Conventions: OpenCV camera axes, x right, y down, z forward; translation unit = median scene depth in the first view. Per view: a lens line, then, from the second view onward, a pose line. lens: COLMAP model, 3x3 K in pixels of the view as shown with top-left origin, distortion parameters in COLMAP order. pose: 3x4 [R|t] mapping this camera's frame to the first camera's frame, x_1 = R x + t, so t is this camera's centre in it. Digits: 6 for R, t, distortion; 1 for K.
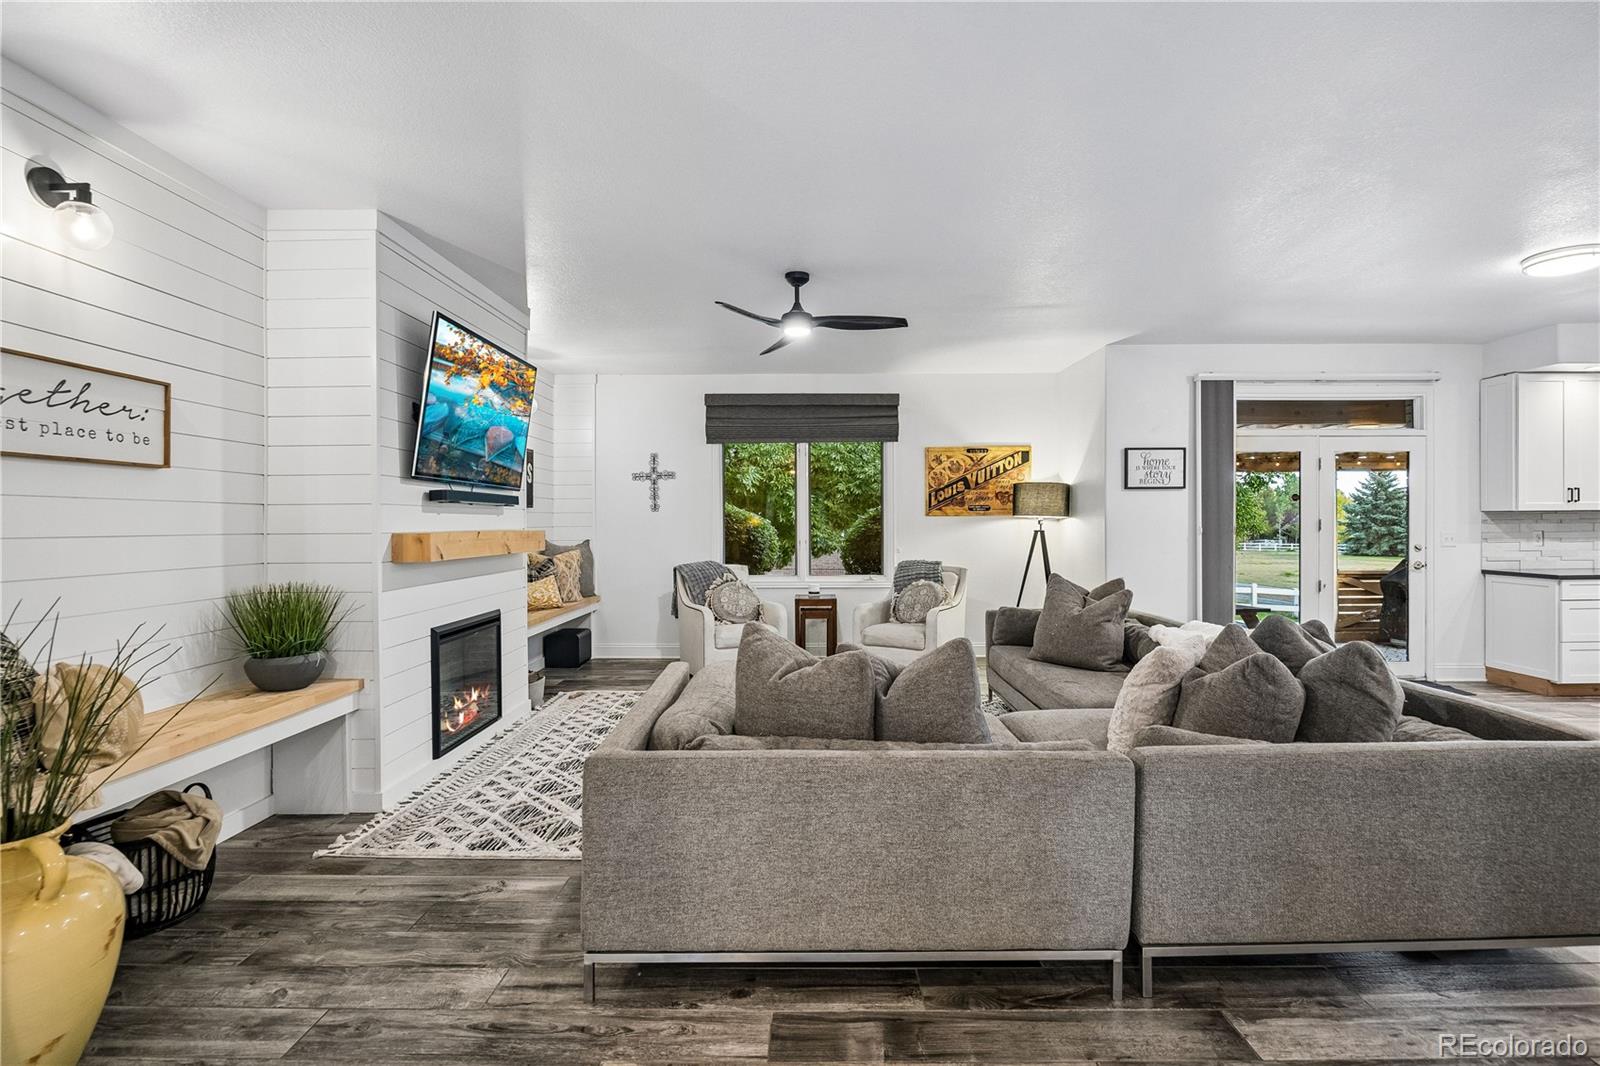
lens RADIAL K [[797.2, 0, 805.4], [0, 797.2, 526.9], [0, 0, 1]] dist [-0.002034, 0.000845]
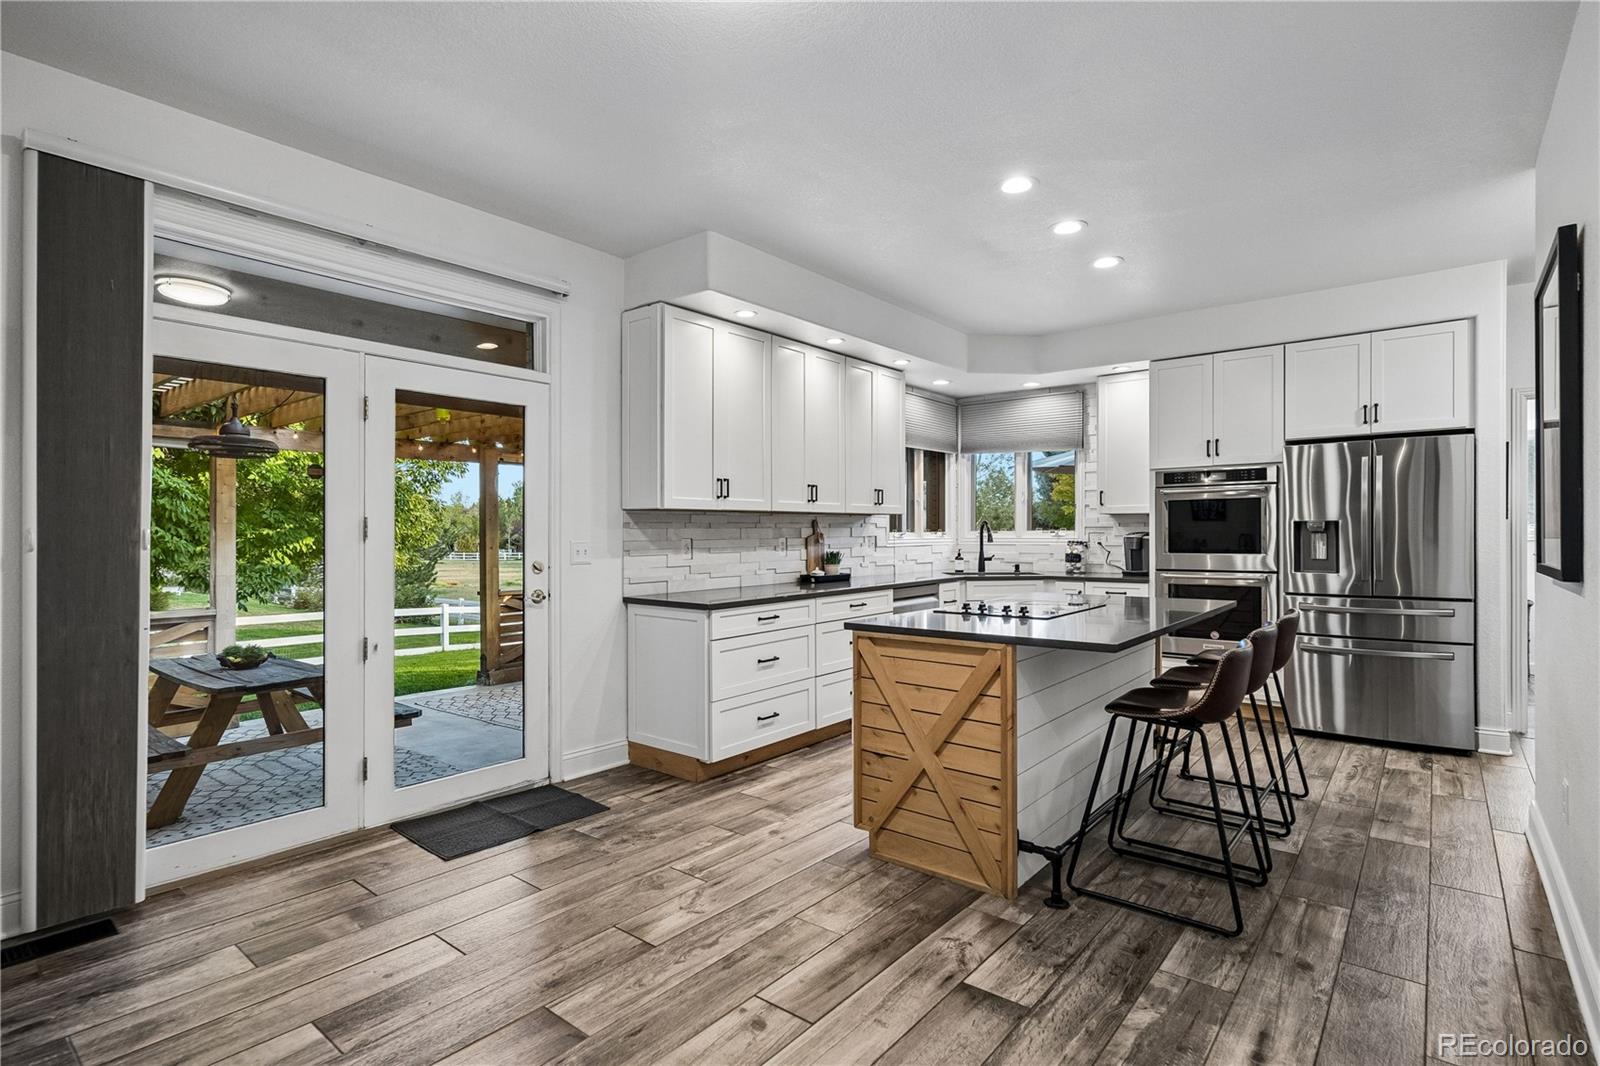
lens RADIAL K [[797.2, 0, 805.4], [0, 797.2, 526.9], [0, 0, 1]] dist [-0.002034, 0.000845]
pose [[0.632152, 0.007912, 0.774804, 0.429244], [0.002018, 0.999928, -0.011857, 0.003167], [-0.774842, 0.009059, 0.632090, 0.460667]]
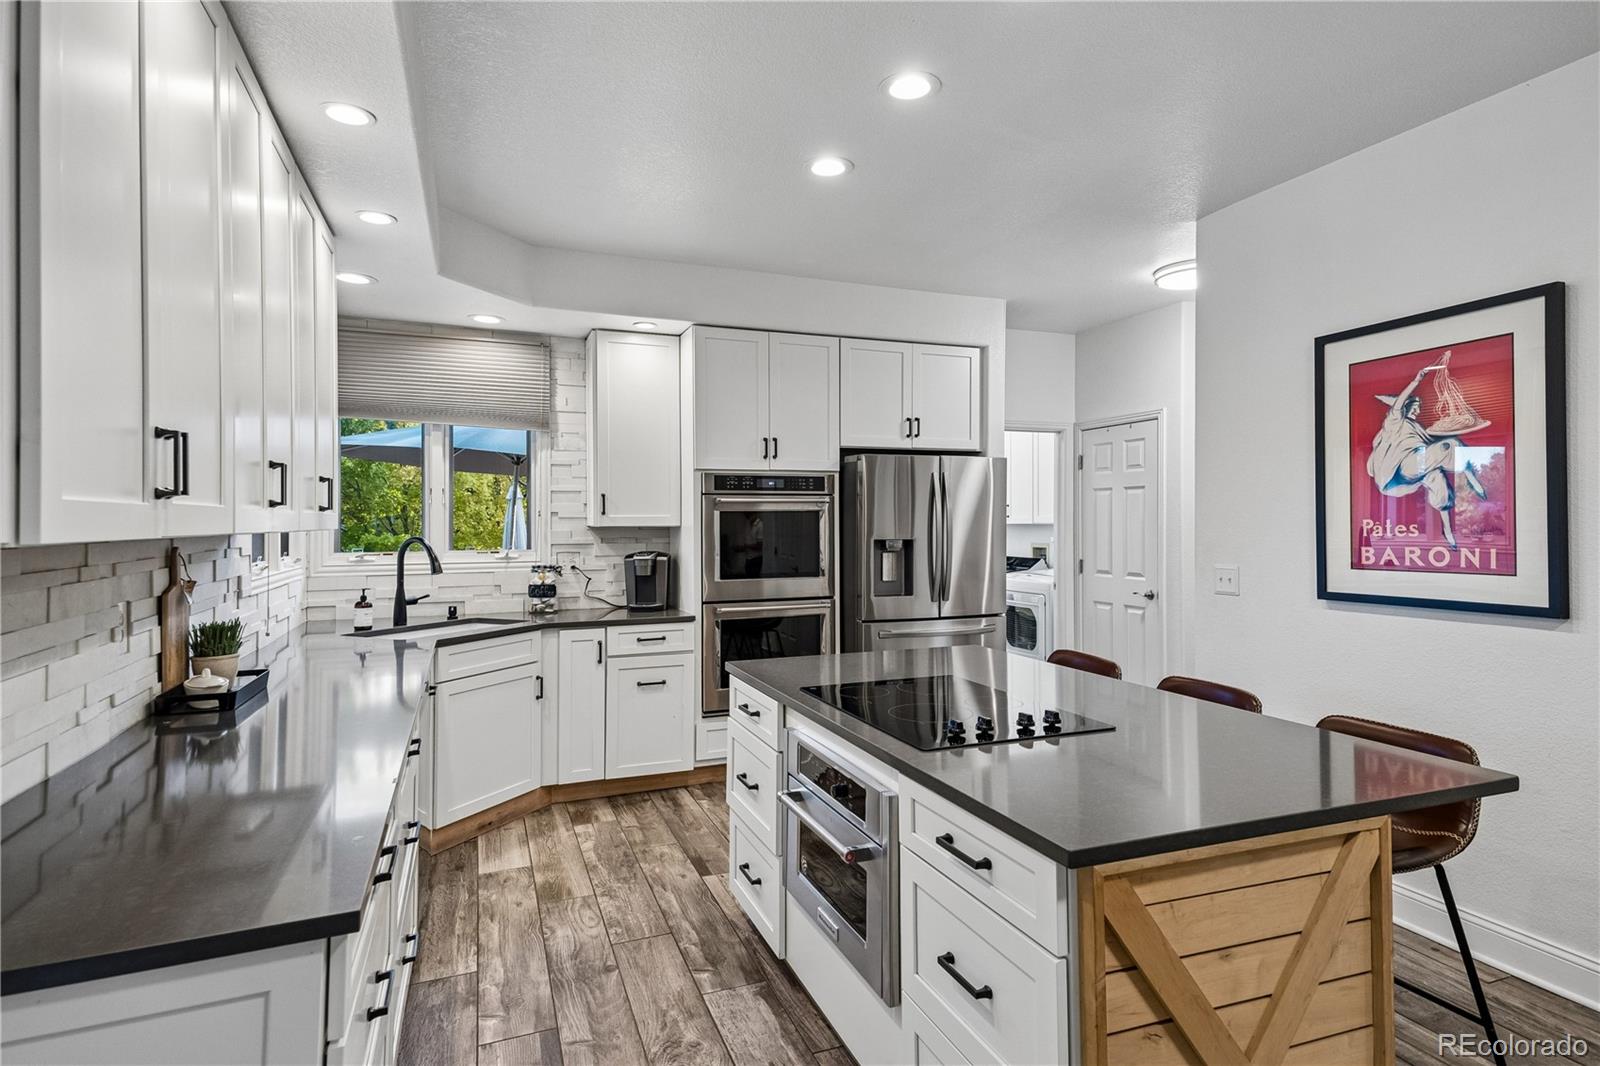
lens RADIAL K [[862.1, 0, 827.4], [0, 862.1, 510.6], [0, 0, 1]] dist [0.050935, -0.000598]
pose [[-0.370397, 0.019381, 0.928671, 0.646629], [0.007807, 0.999812, -0.017752, -0.021912], [-0.928841, 0.000675, -0.370479, 0.880192]]
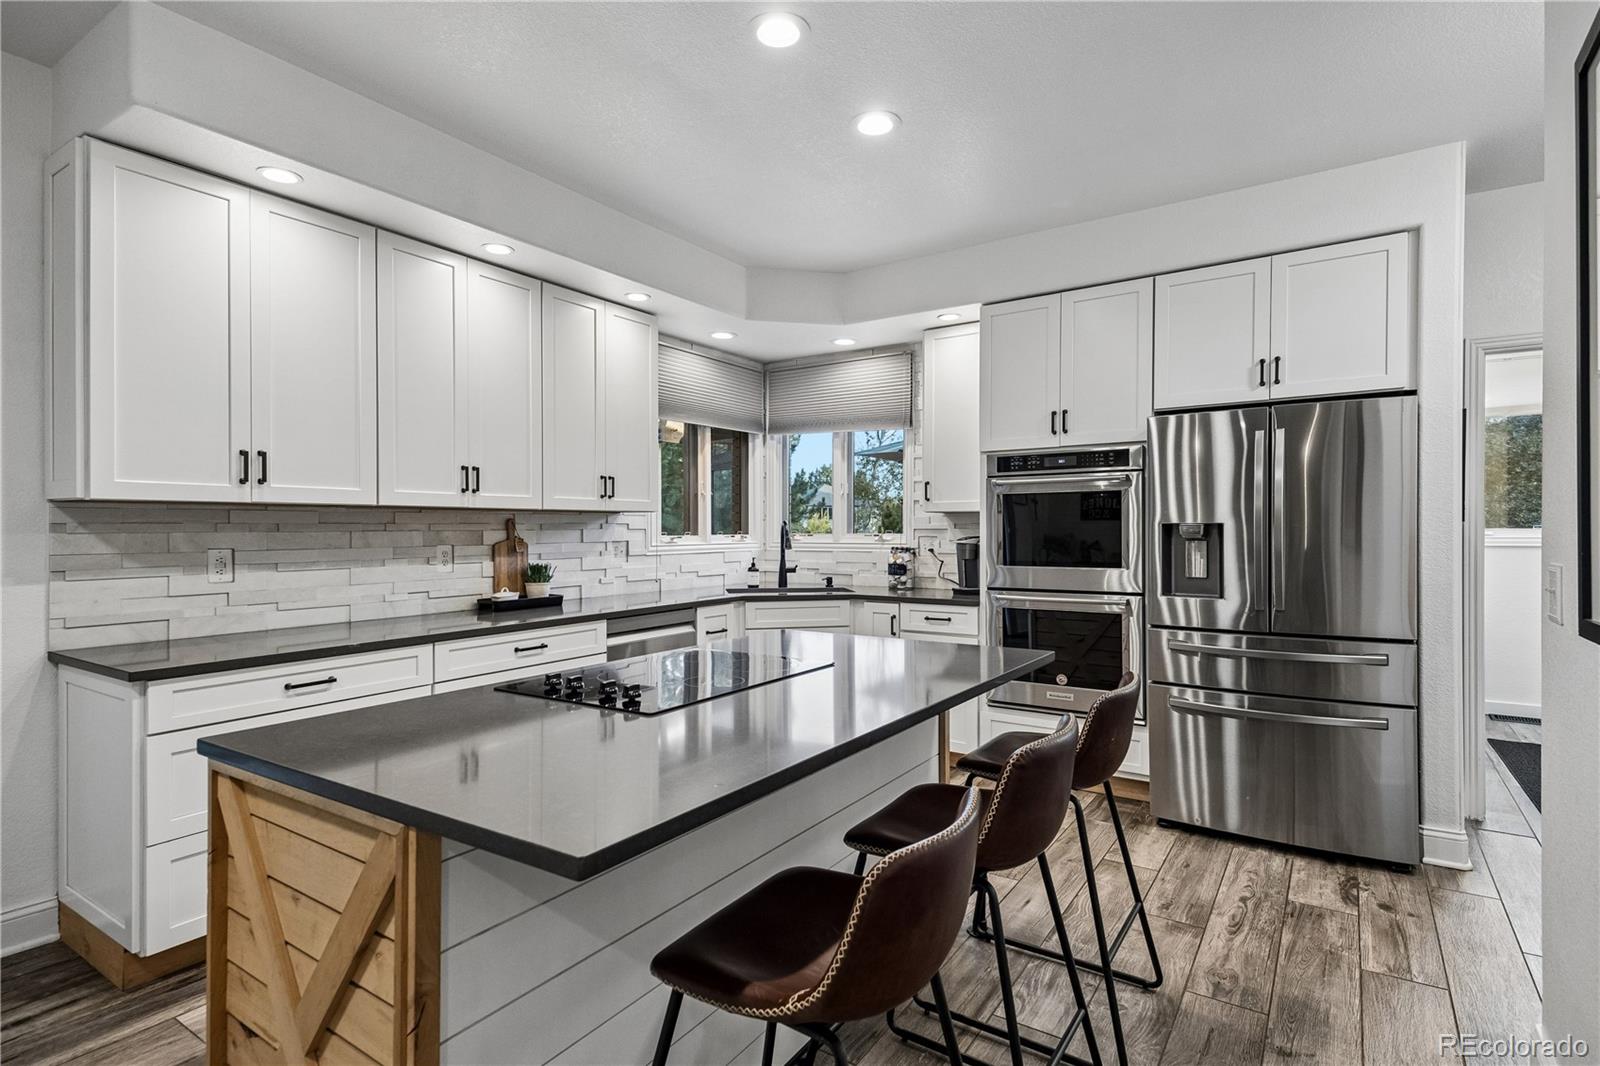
lens RADIAL K [[810.3, 0, 800.5], [0, 810.3, 523.7], [0, 0, 1]] dist [0.061609, -0.016986]
pose [[0.564930, 0.009961, 0.825079, 0.720565], [-0.000017, 0.999927, -0.012061, -0.003612], [-0.825139, 0.006800, 0.564889, 0.469162]]
